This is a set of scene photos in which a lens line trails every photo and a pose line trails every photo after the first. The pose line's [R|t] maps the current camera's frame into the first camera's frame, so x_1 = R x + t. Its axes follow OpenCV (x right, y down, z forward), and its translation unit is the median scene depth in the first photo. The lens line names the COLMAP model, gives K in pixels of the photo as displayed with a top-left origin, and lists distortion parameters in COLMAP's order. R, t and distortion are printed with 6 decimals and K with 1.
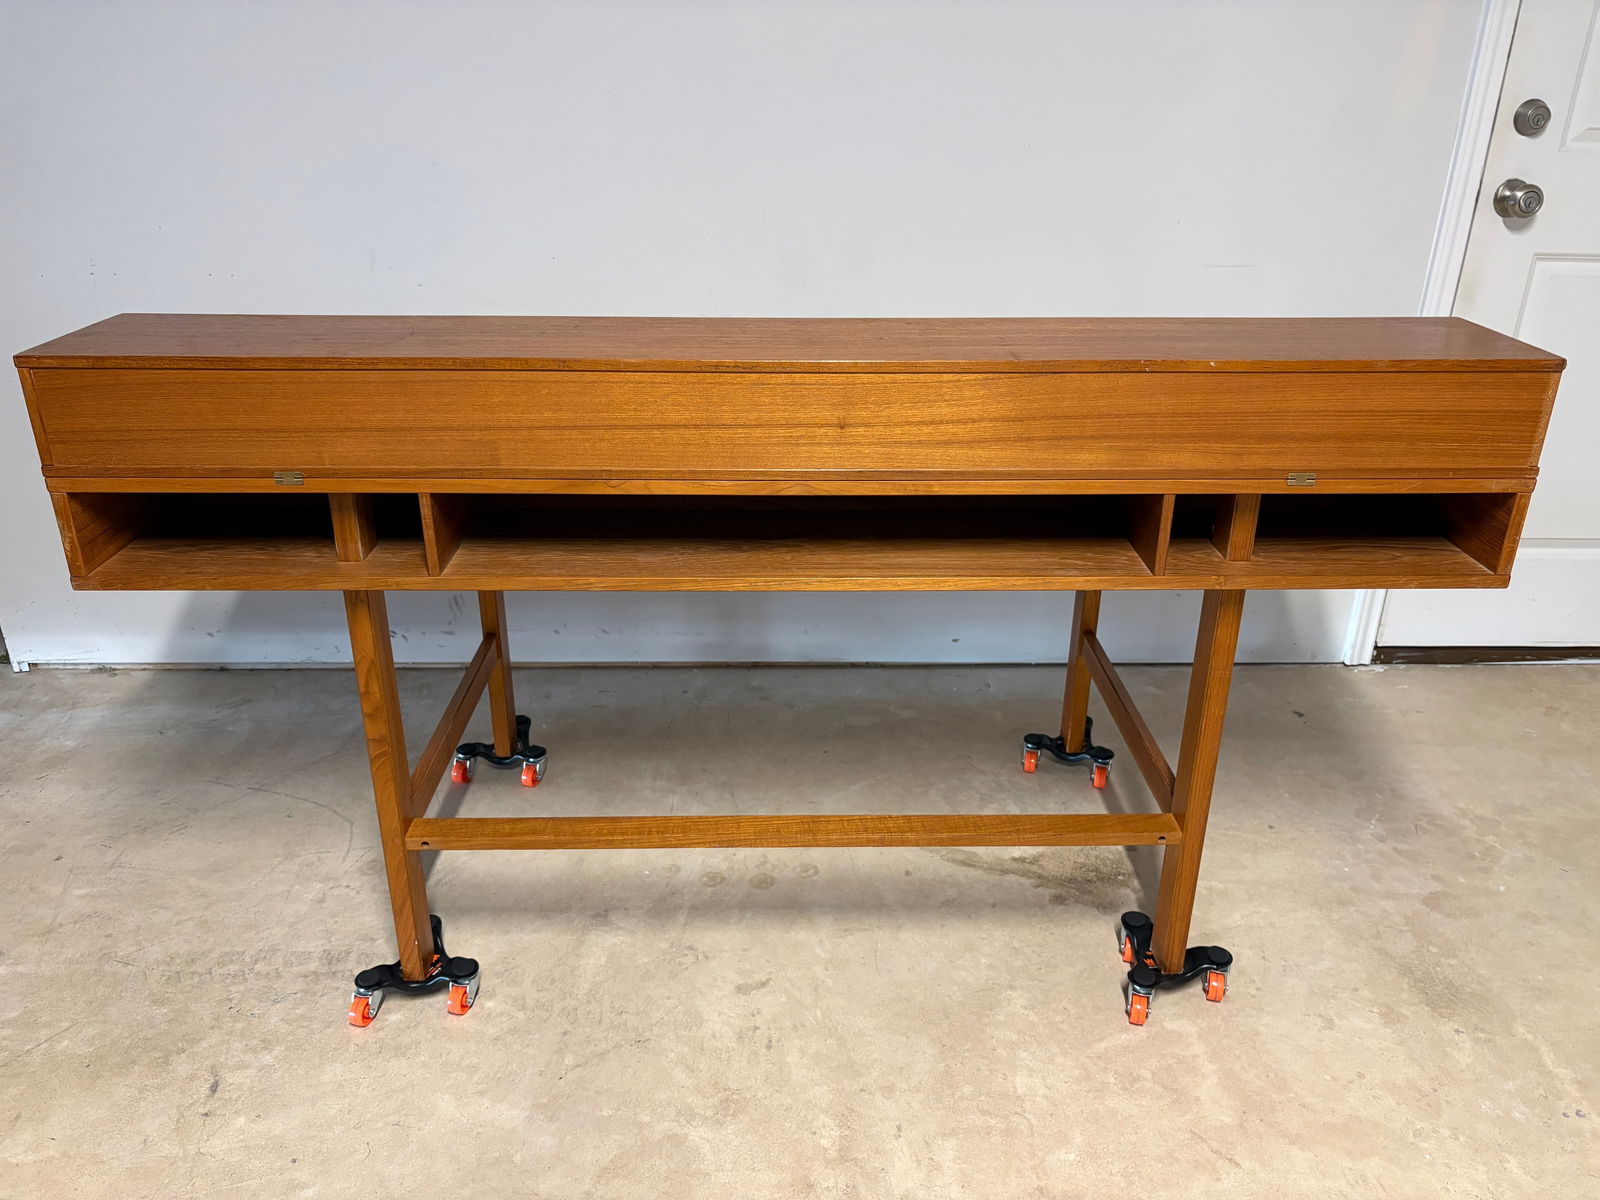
lens RADIAL K [[1230.5, 0, 800.5], [0, 1230.5, 604.2], [0, 0, 1]] dist [0.028957, -0.042773]
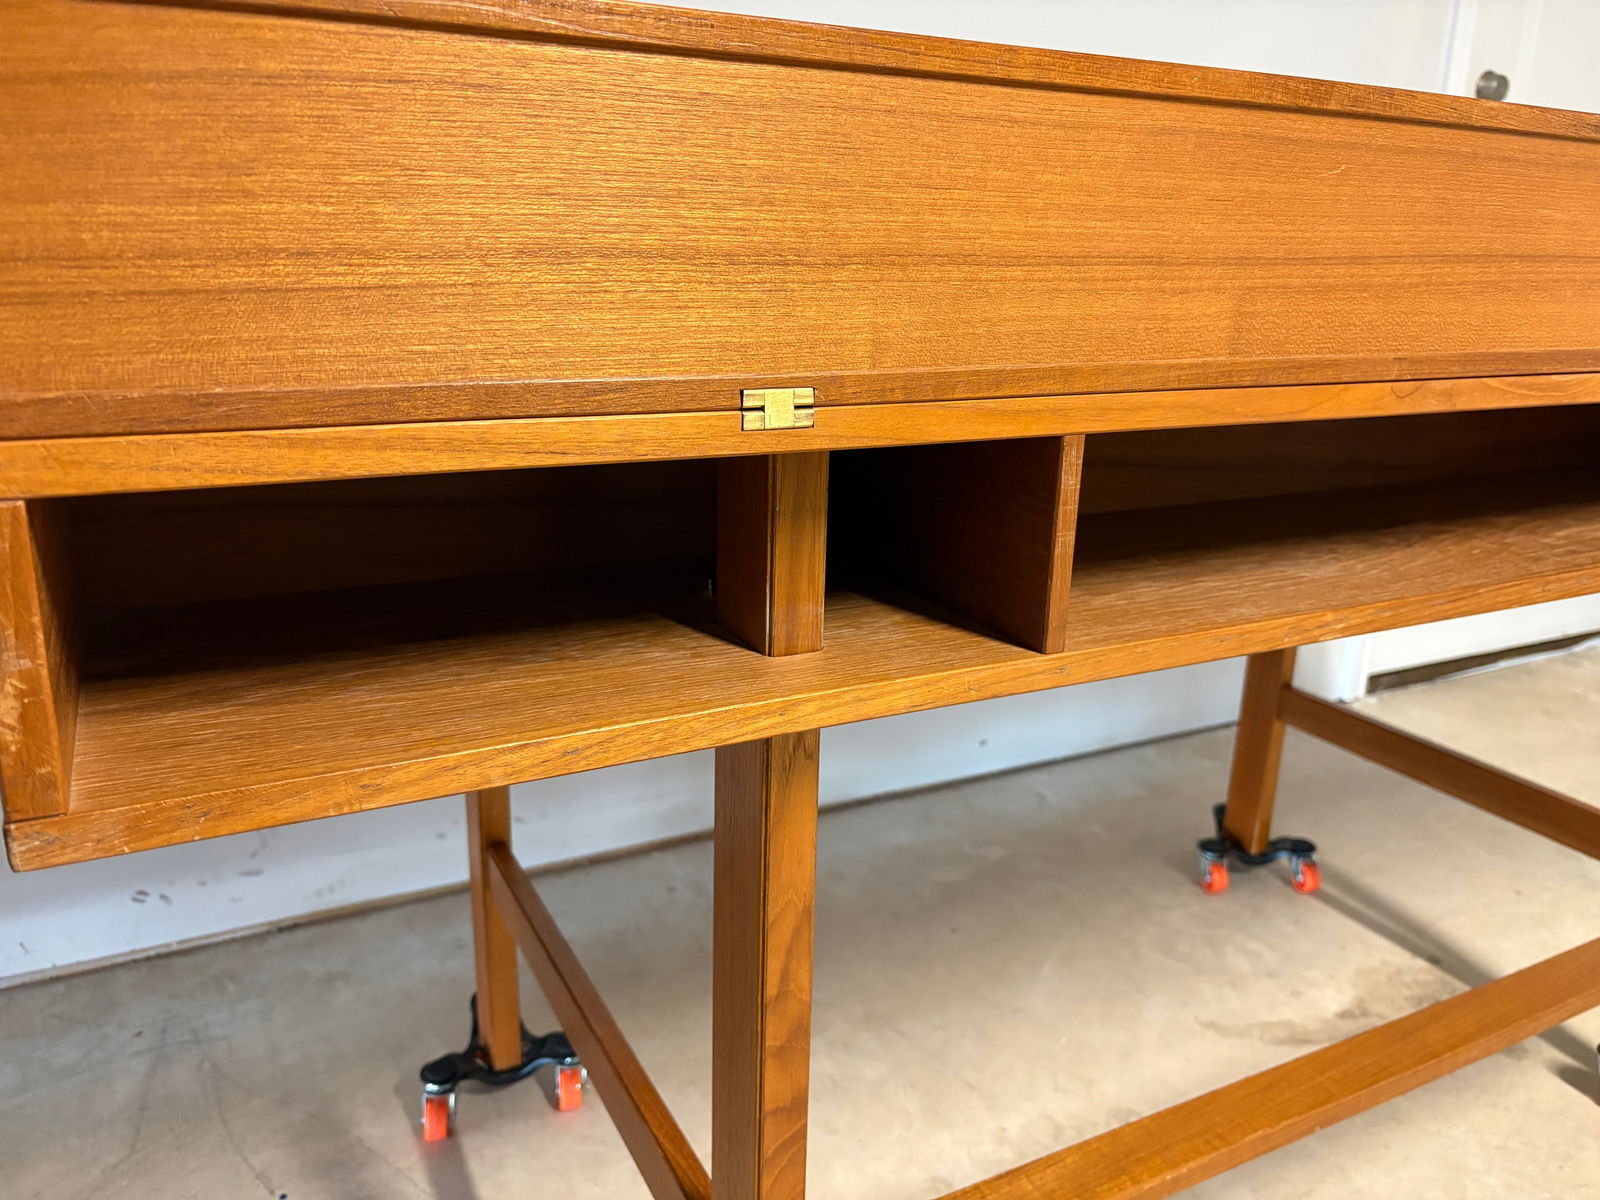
lens RADIAL K [[1230.5, 0, 792.1], [0, 1230.5, 586.8], [0, 0, 1]] dist [0.028957, -0.042773]
pose [[0.896047, -0.106148, 0.431082, -0.461607], [0.163635, 0.981599, -0.098426, -0.015297], [-0.412702, 0.158735, 0.896928, 0.573268]]
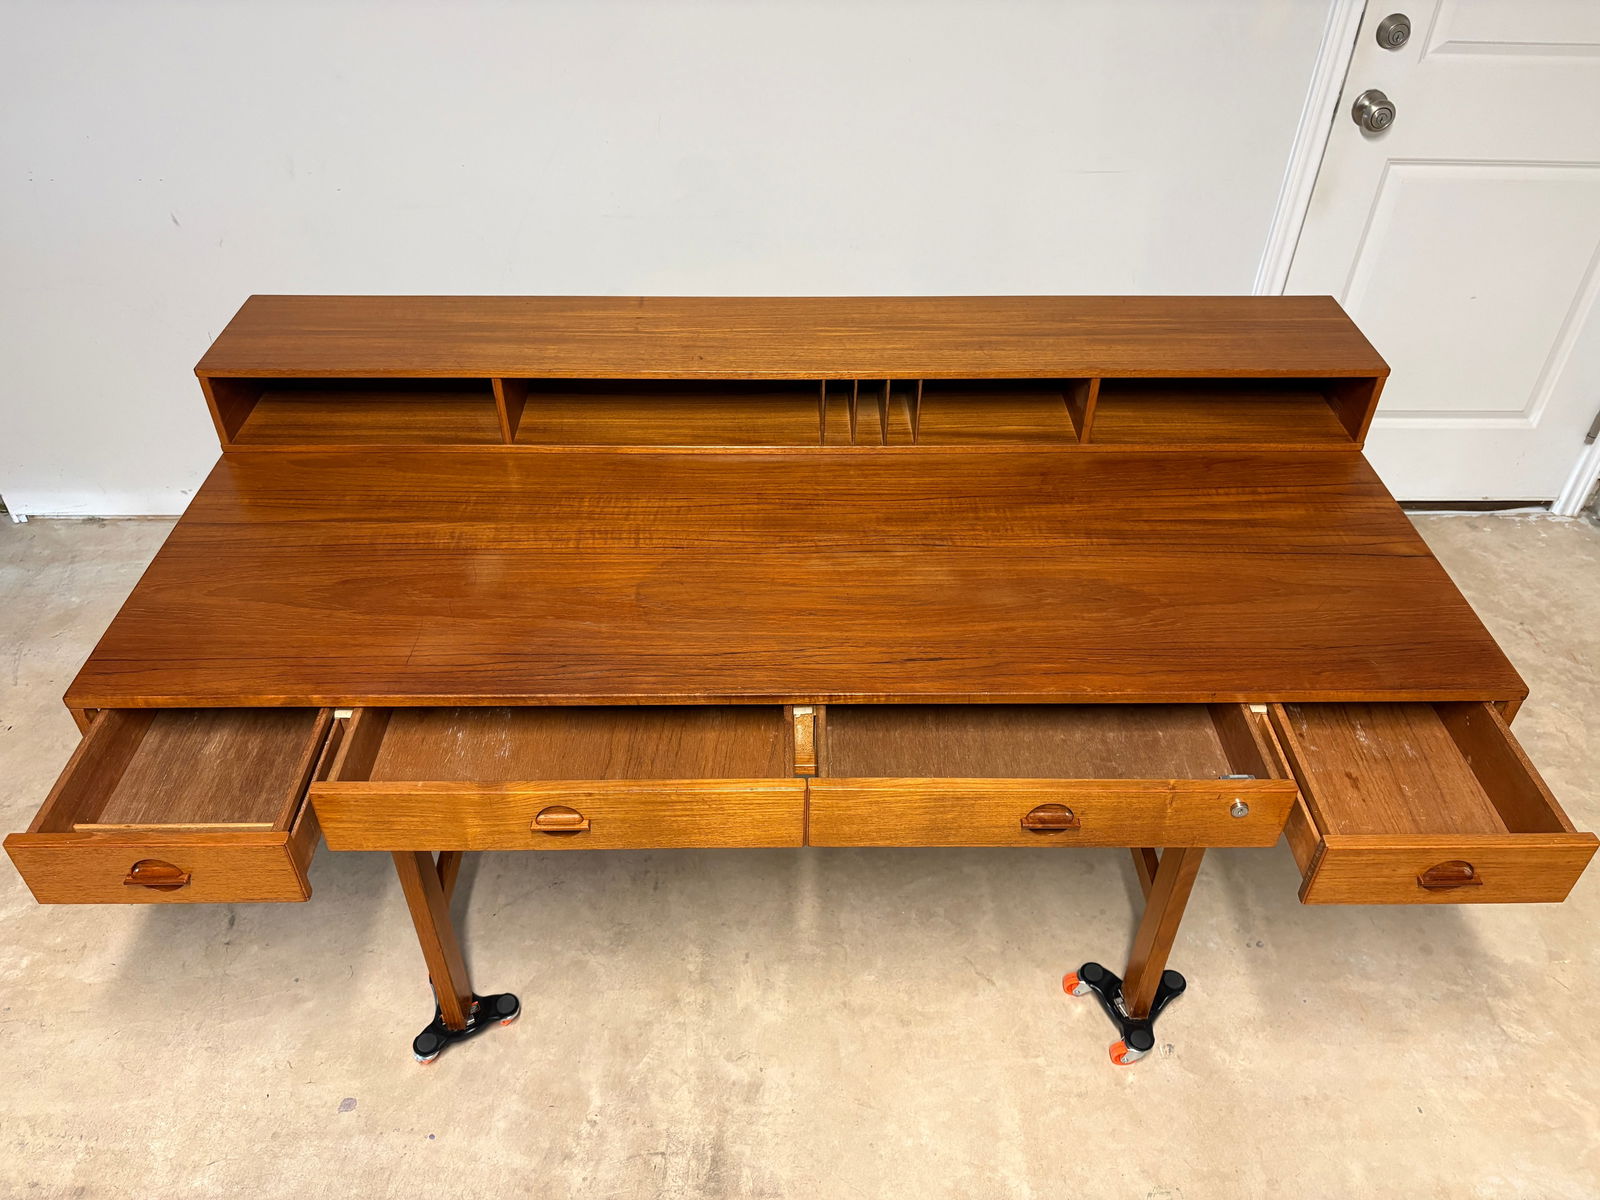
lens RADIAL K [[1230.5, 0, 799.1], [0, 1230.5, 617.1], [0, 0, 1]] dist [0.028957, -0.042773]
pose [[0.999996, 0.001004, 0.002510, 0.121936], [-0.001643, 0.963055, 0.269300, -0.266975], [-0.002147, -0.269303, 0.963053, -0.175238]]
